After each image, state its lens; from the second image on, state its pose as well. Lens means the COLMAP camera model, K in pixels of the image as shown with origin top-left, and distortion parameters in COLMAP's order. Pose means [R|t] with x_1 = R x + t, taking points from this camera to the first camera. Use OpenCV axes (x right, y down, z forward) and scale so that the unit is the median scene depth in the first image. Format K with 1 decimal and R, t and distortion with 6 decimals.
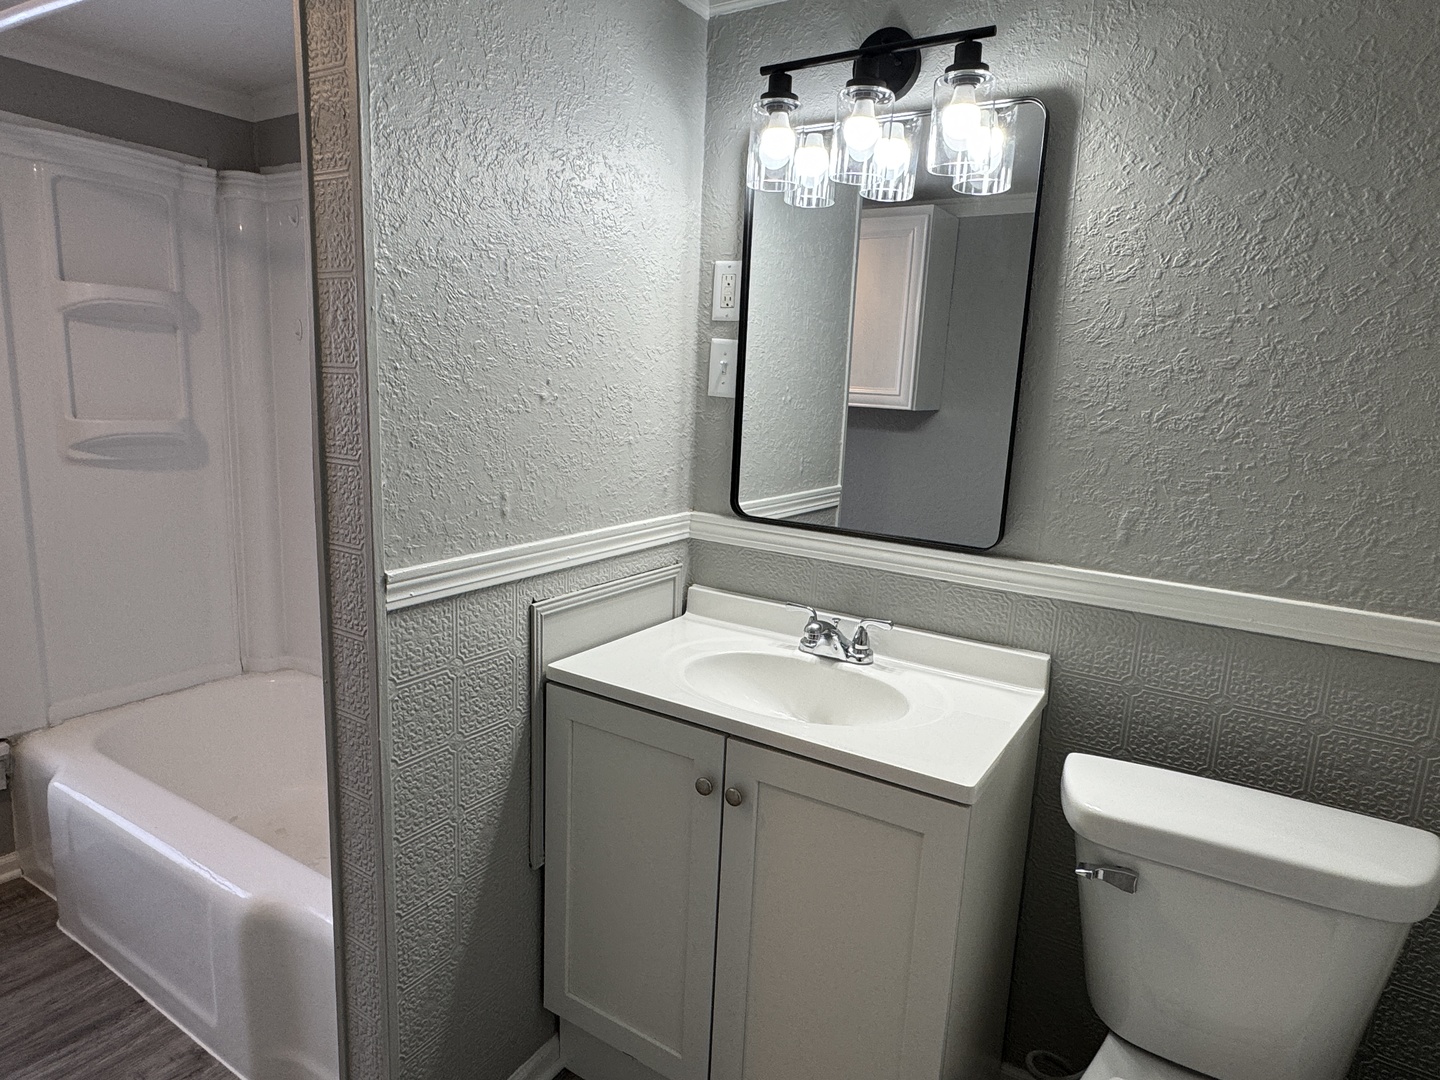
lens RADIAL K [[855.9, 0, 723.3], [0, 855.9, 545.3], [0, 0, 1]] dist [0.004863, -0.002884]
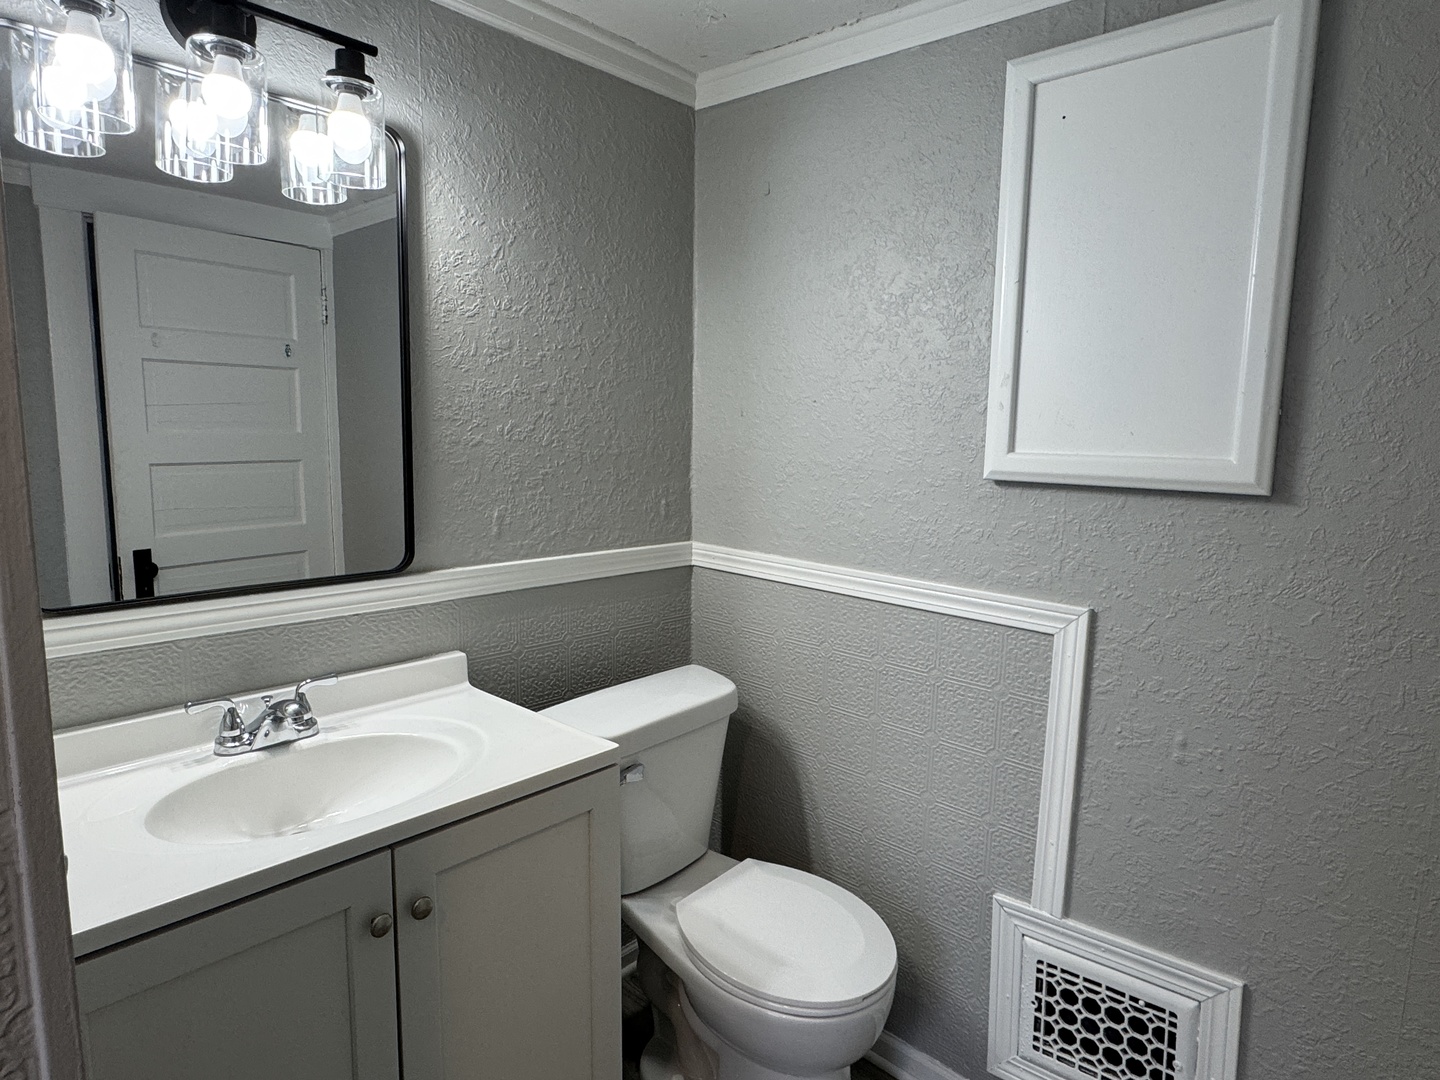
lens RADIAL K [[855.9, 0, 728.6], [0, 855.9, 538.1], [0, 0, 1]] dist [0.004863, -0.002884]
pose [[0.166609, -0.171569, 0.970982, -0.533260], [0.169866, 0.975017, 0.143135, -0.097907], [-0.971281, 0.141089, 0.191591, 0.387199]]
